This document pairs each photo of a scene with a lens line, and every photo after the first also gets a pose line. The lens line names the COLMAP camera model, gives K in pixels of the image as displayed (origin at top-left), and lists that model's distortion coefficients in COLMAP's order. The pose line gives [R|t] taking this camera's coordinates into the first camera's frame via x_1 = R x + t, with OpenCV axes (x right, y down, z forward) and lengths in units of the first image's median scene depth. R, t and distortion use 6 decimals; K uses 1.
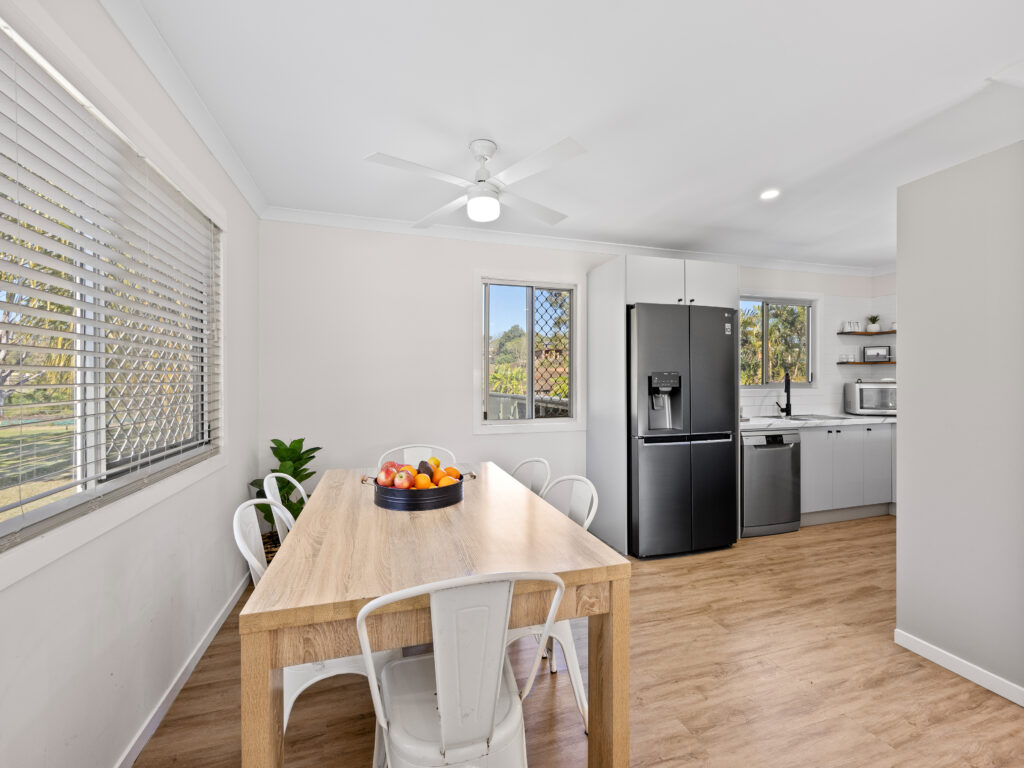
lens RADIAL K [[446.6, 0, 510.4], [0, 446.6, 380.7], [0, 0, 1]] dist [-0.002156, 0.000461]
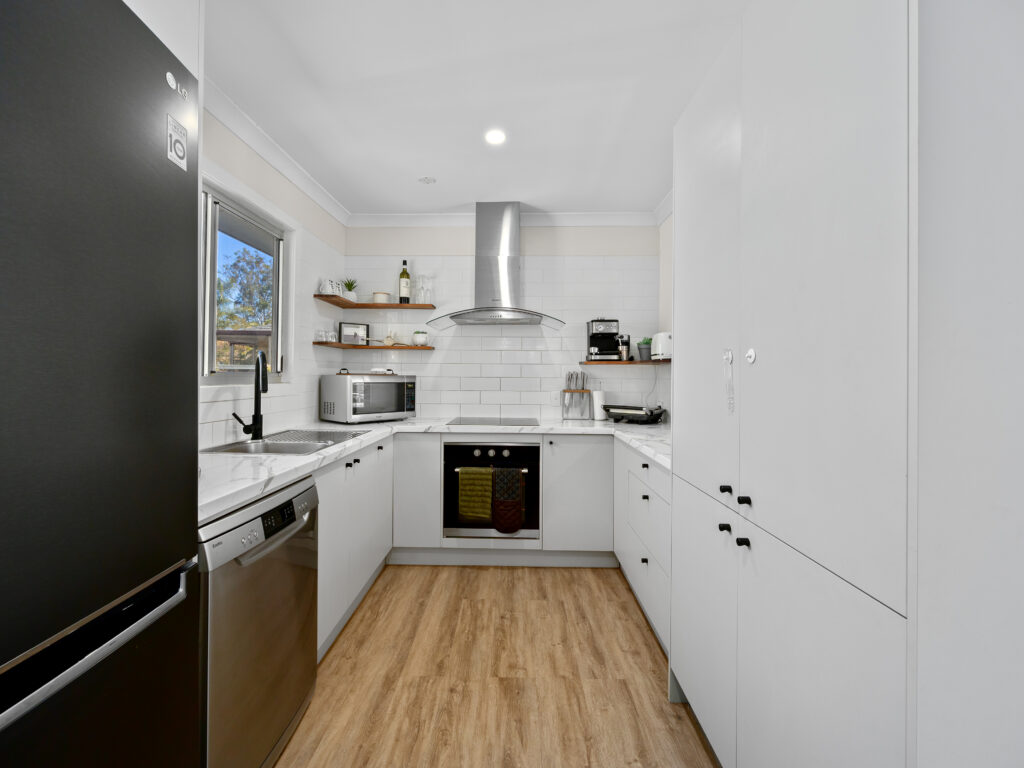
lens RADIAL K [[446.6, 0, 506.5], [0, 446.6, 376.6], [0, 0, 1]] dist [-0.002156, 0.000461]
pose [[0.323646, 0.007380, 0.946149, 0.245592], [-0.005212, 0.999968, -0.006017, 0.011137], [-0.946164, -0.002984, 0.323674, 0.579630]]
